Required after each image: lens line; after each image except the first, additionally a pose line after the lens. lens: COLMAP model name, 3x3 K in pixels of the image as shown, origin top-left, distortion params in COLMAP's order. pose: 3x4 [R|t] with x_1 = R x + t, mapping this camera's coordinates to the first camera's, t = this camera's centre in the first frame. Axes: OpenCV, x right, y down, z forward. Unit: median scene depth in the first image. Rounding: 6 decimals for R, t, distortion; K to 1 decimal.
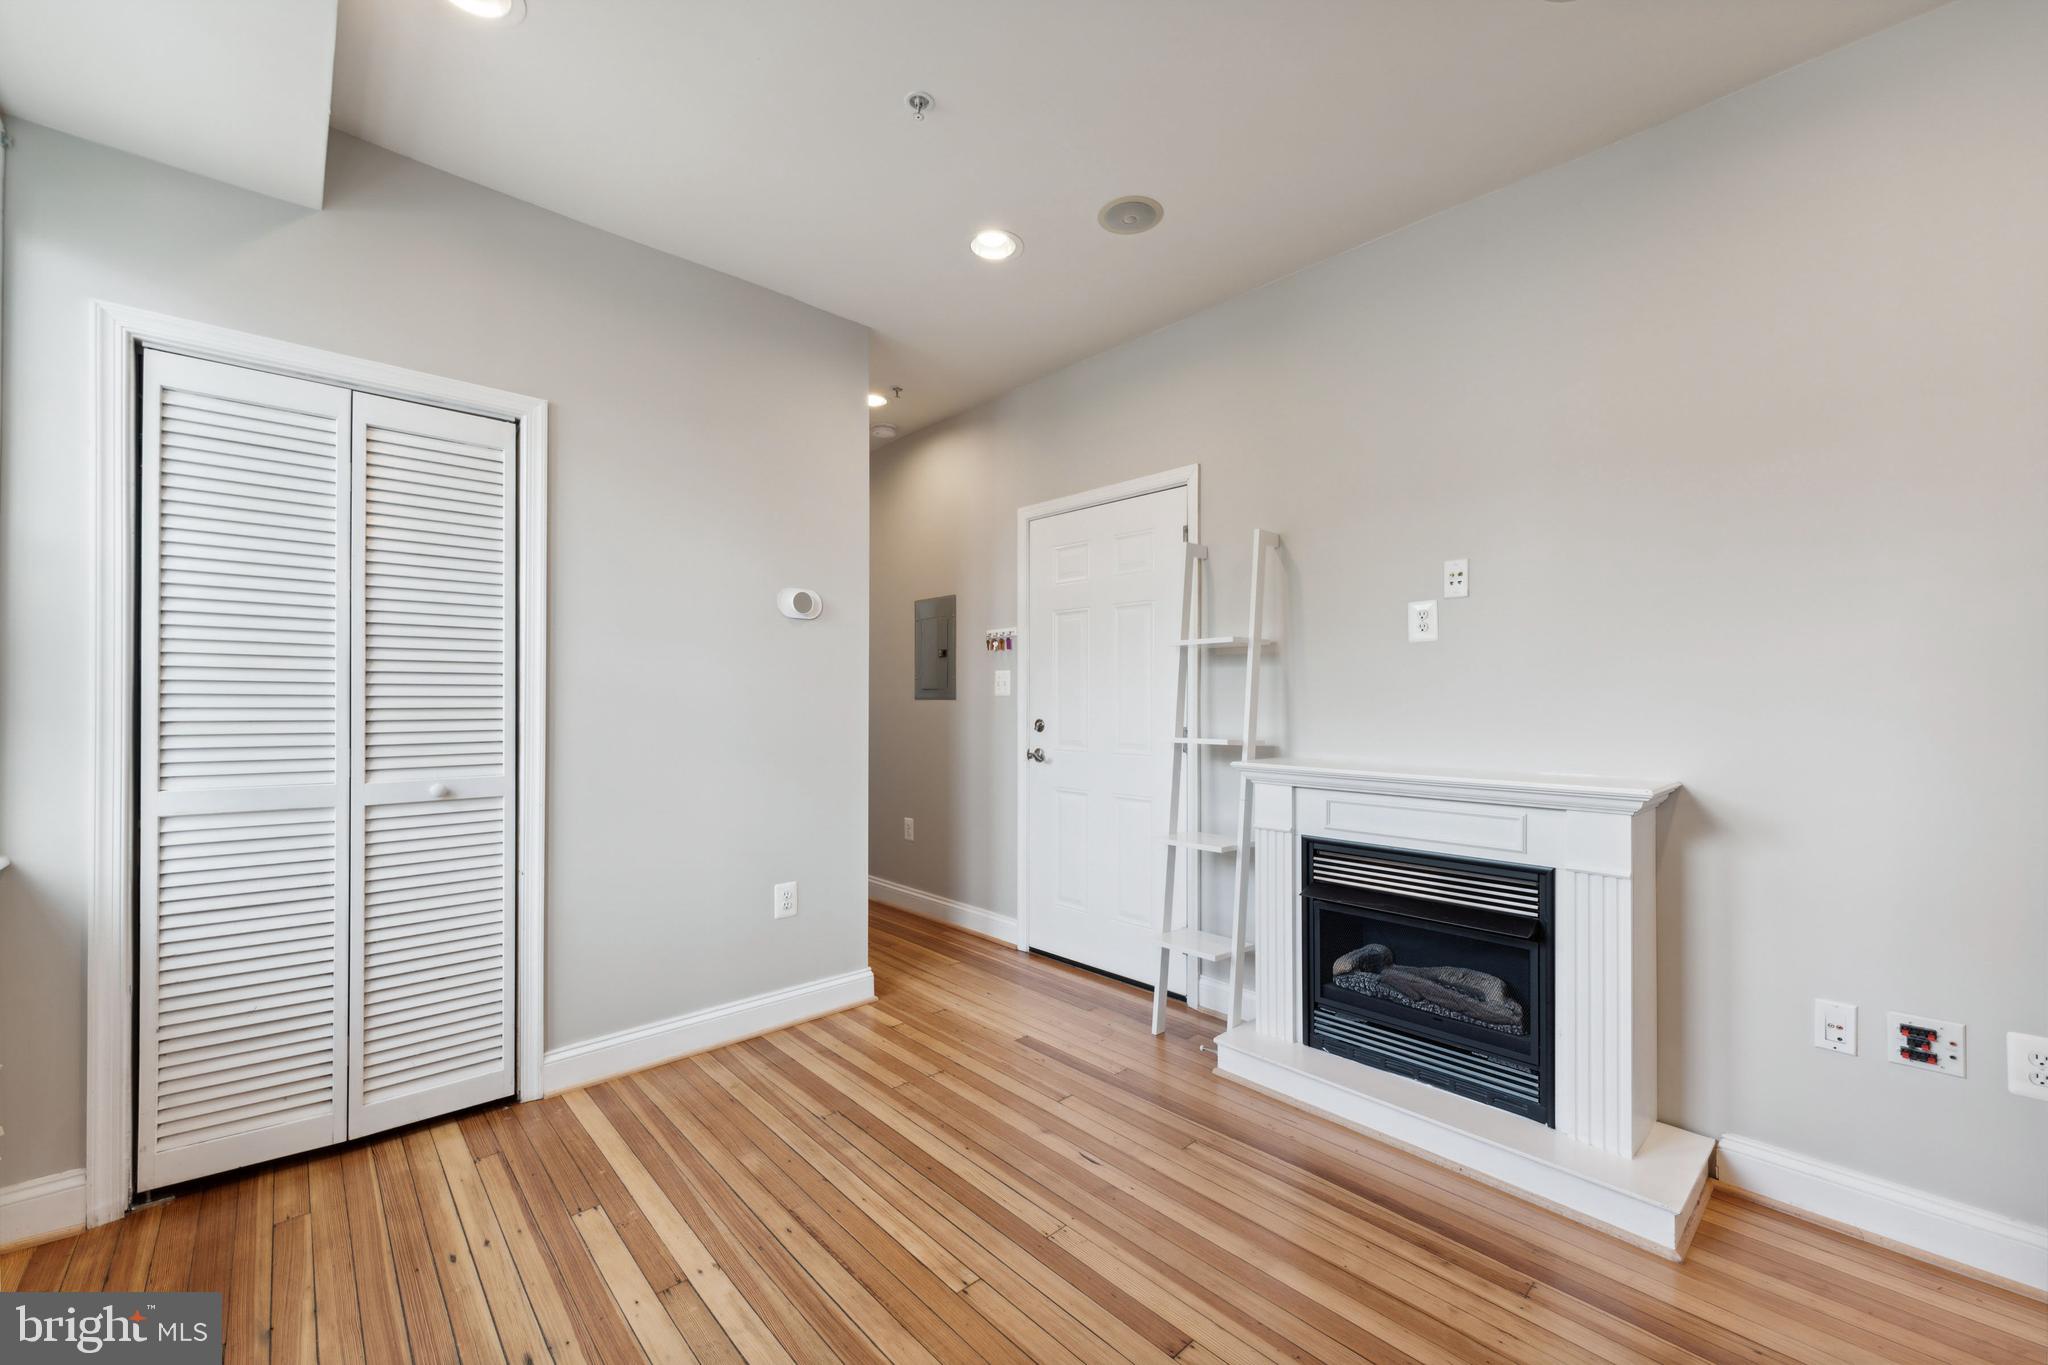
lens RADIAL K [[819.4, 0, 1030.2], [0, 819.4, 696.5], [0, 0, 1]] dist [0.000091, 0.001622]
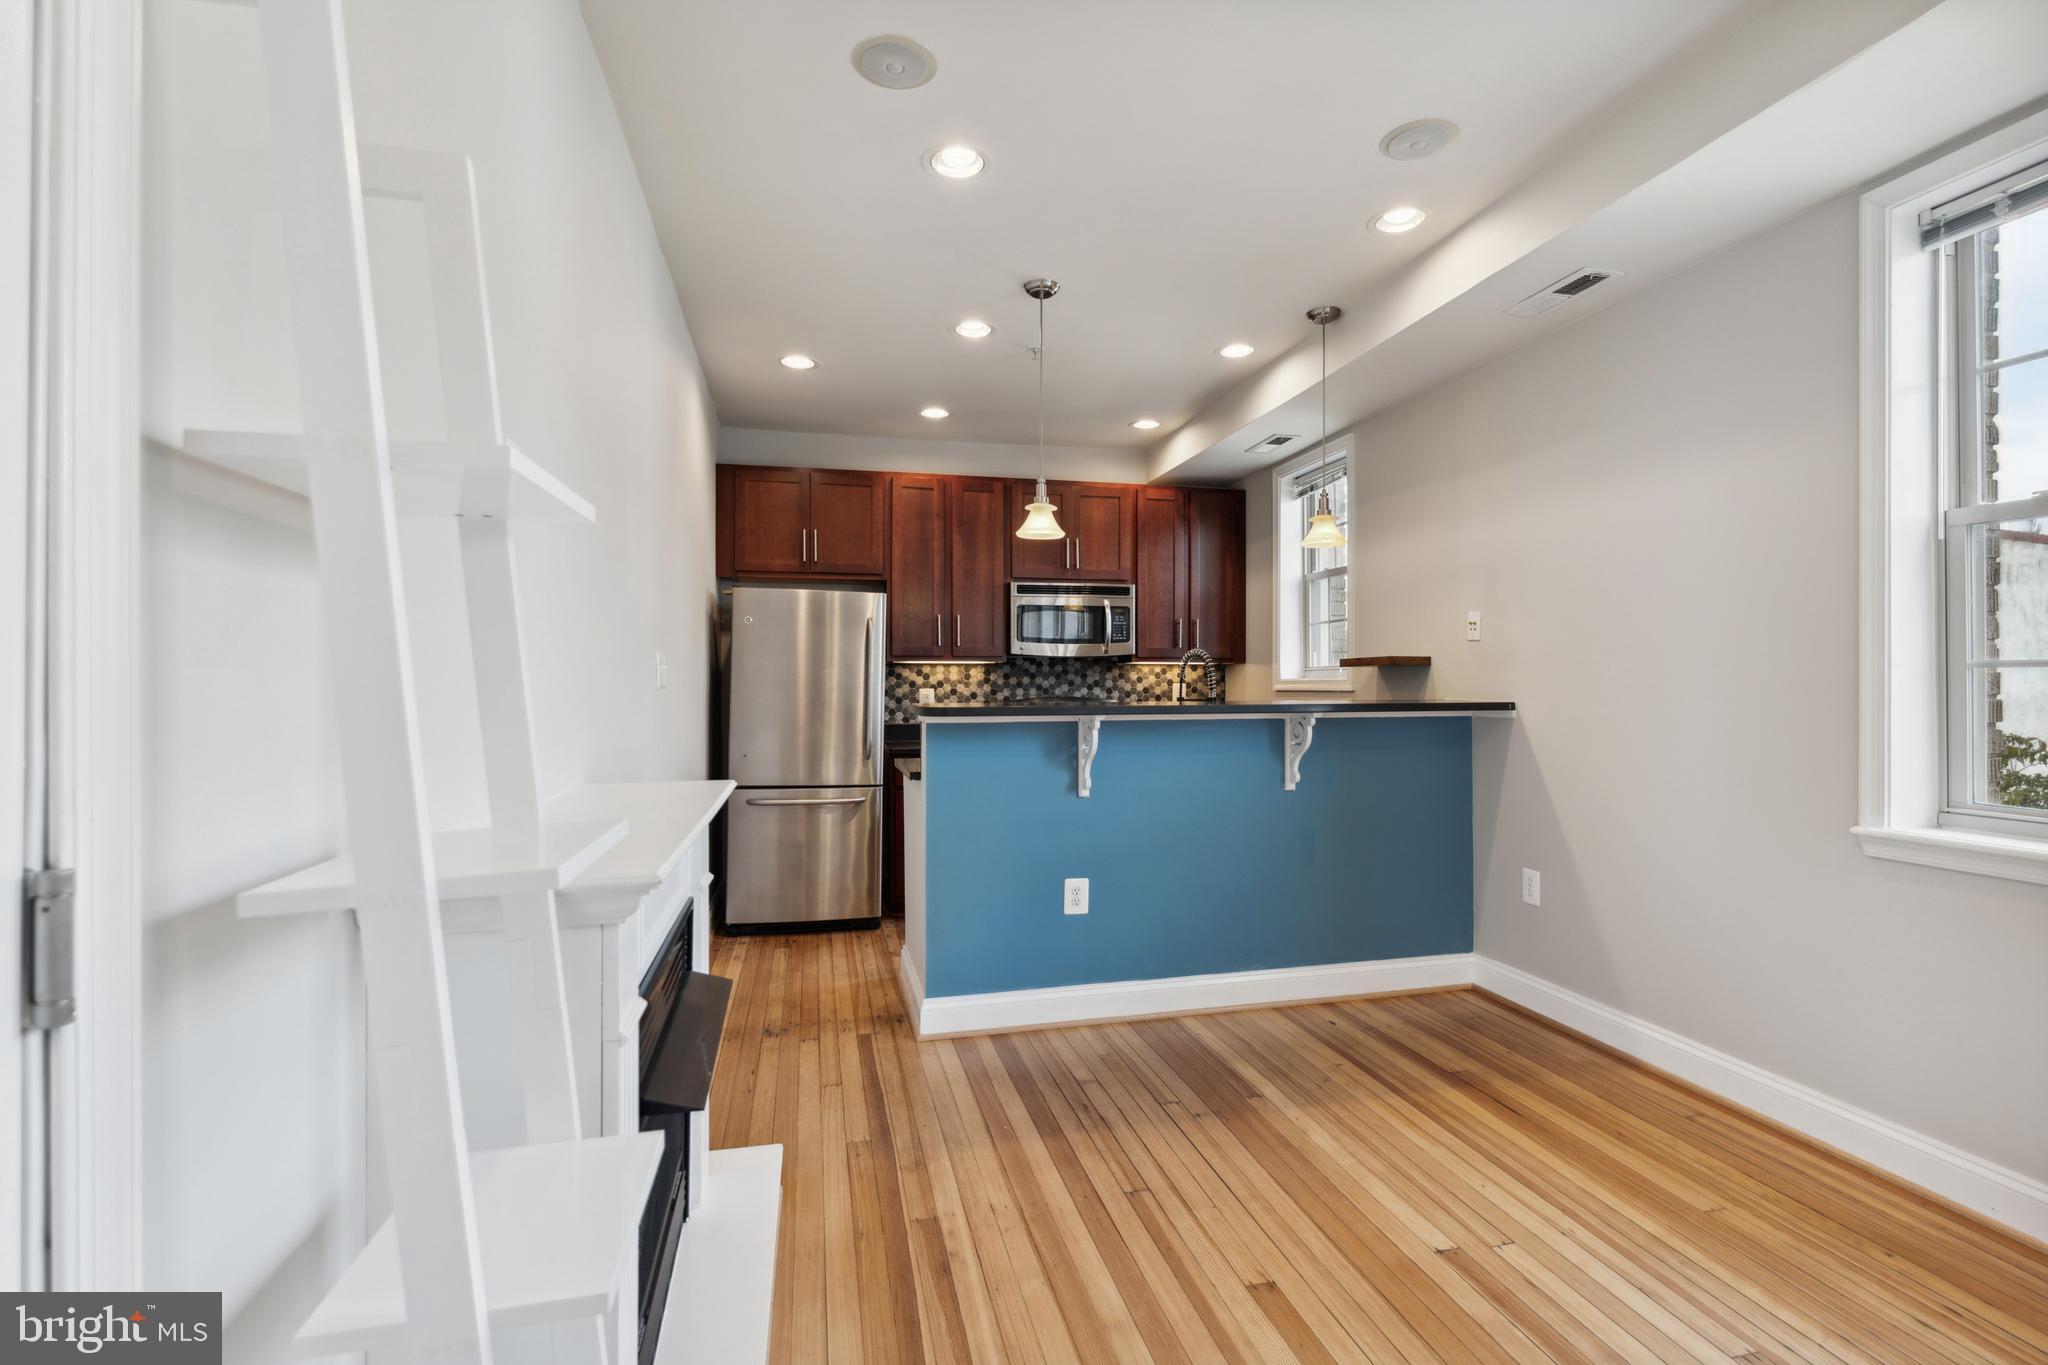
lens RADIAL K [[942.5, 0, 1043.7], [0, 942.5, 674.5], [0, 0, 1]] dist [0.003540, 0.000213]
pose [[-0.877460, 0.006422, 0.479606, -0.106767], [0.000493, 0.999922, -0.012487, -0.001886], [-0.479649, -0.010720, -0.877395, 1.419617]]
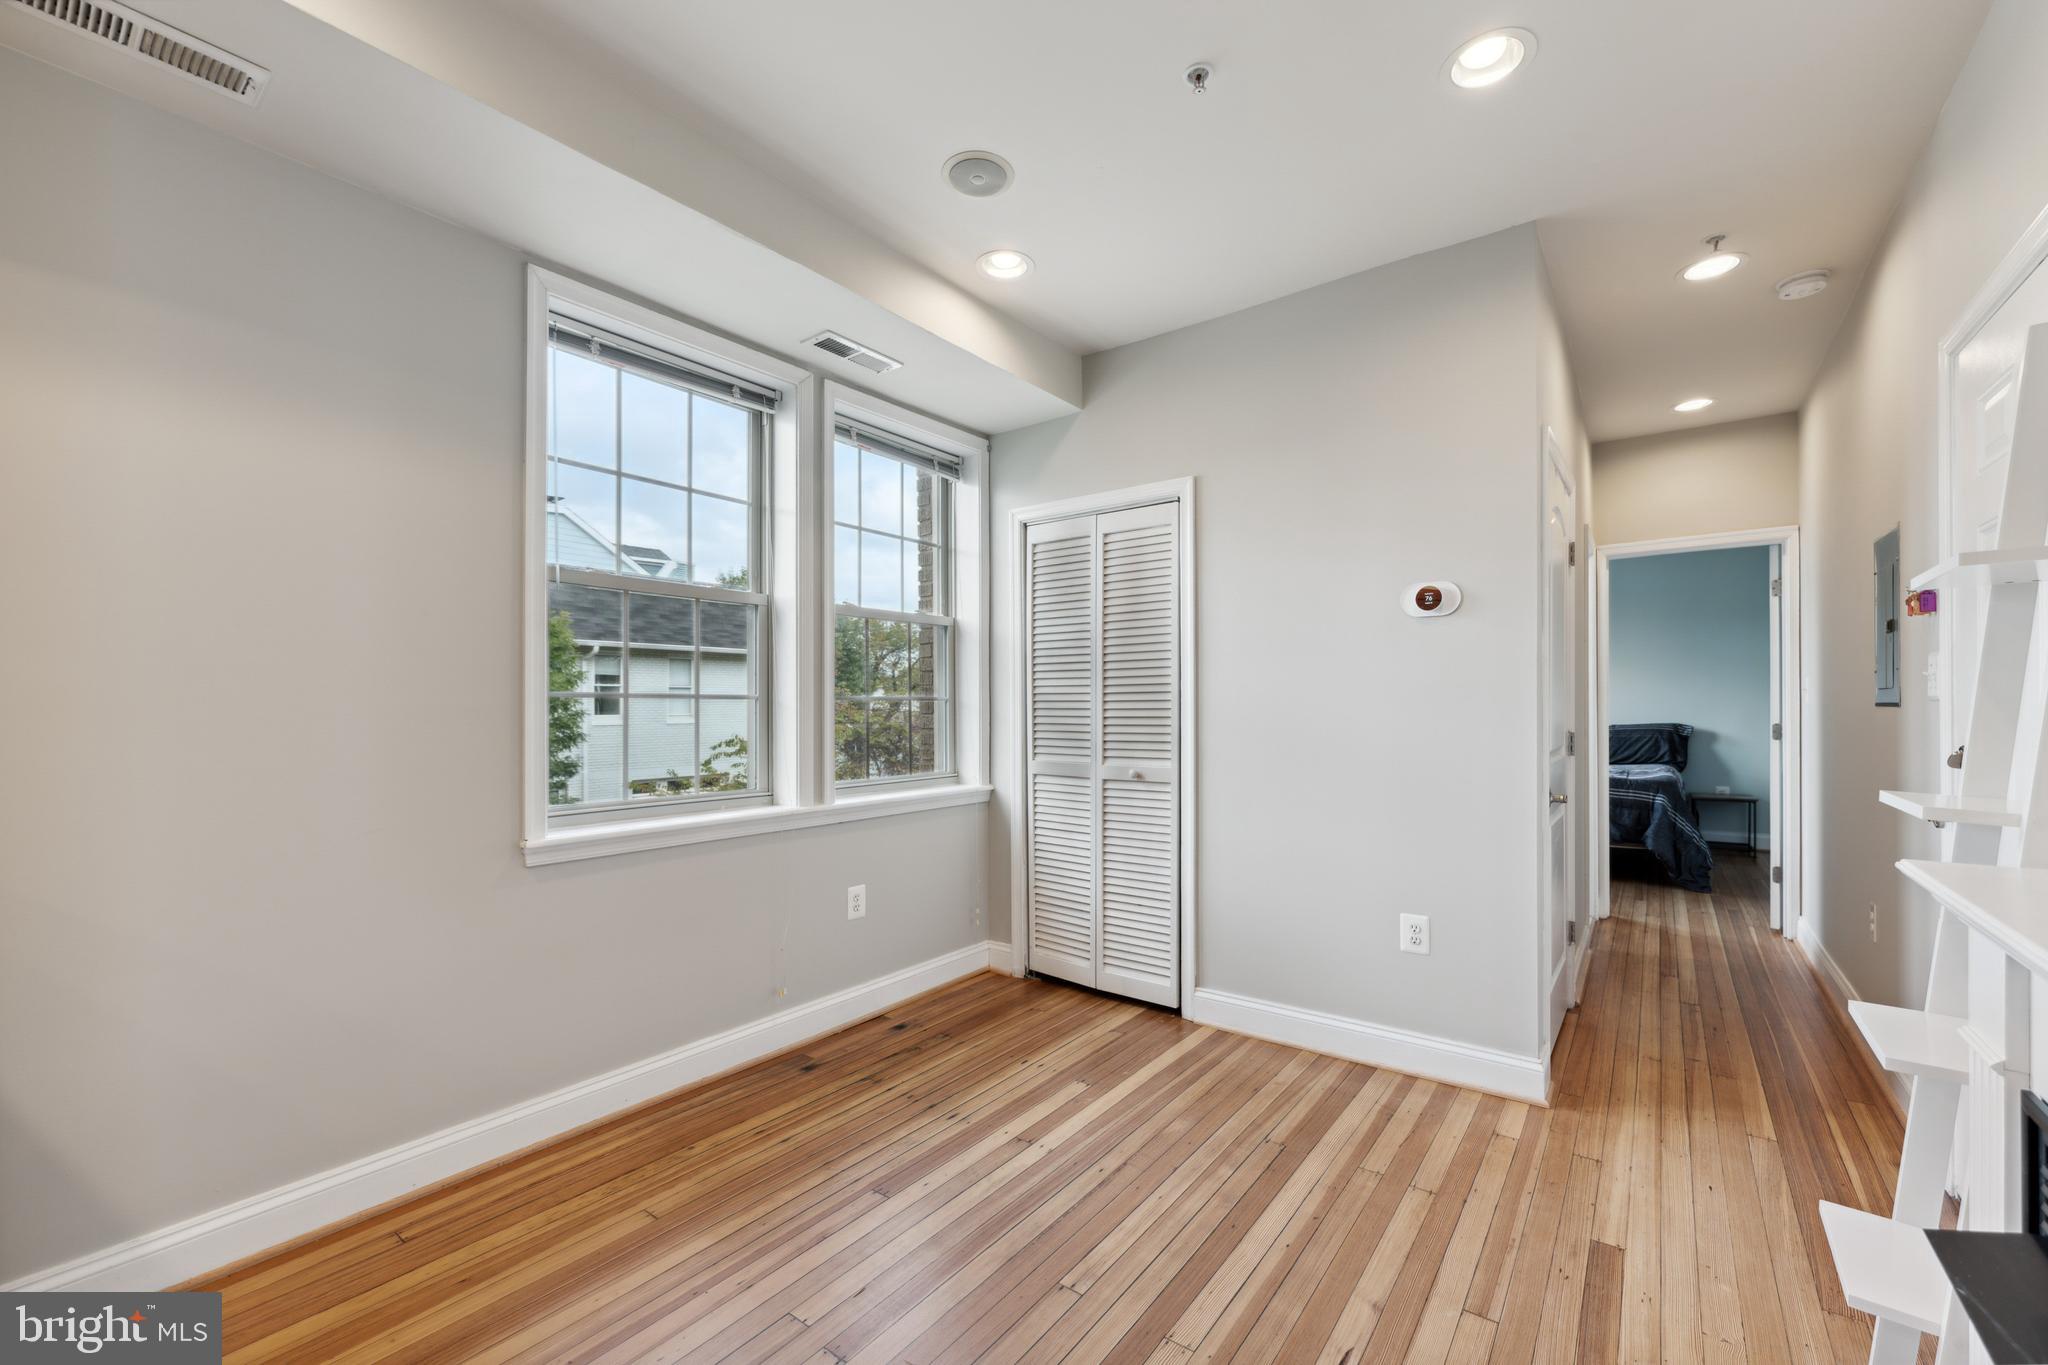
lens RADIAL K [[819.4, 0, 1033.1], [0, 819.4, 710.3], [0, 0, 1]] dist [0.000091, 0.001622]
pose [[0.176834, -0.001633, -0.984239, 0.639028], [0.007940, 0.999968, -0.000233, 0.001672], [0.984209, -0.007773, 0.176841, 0.544590]]
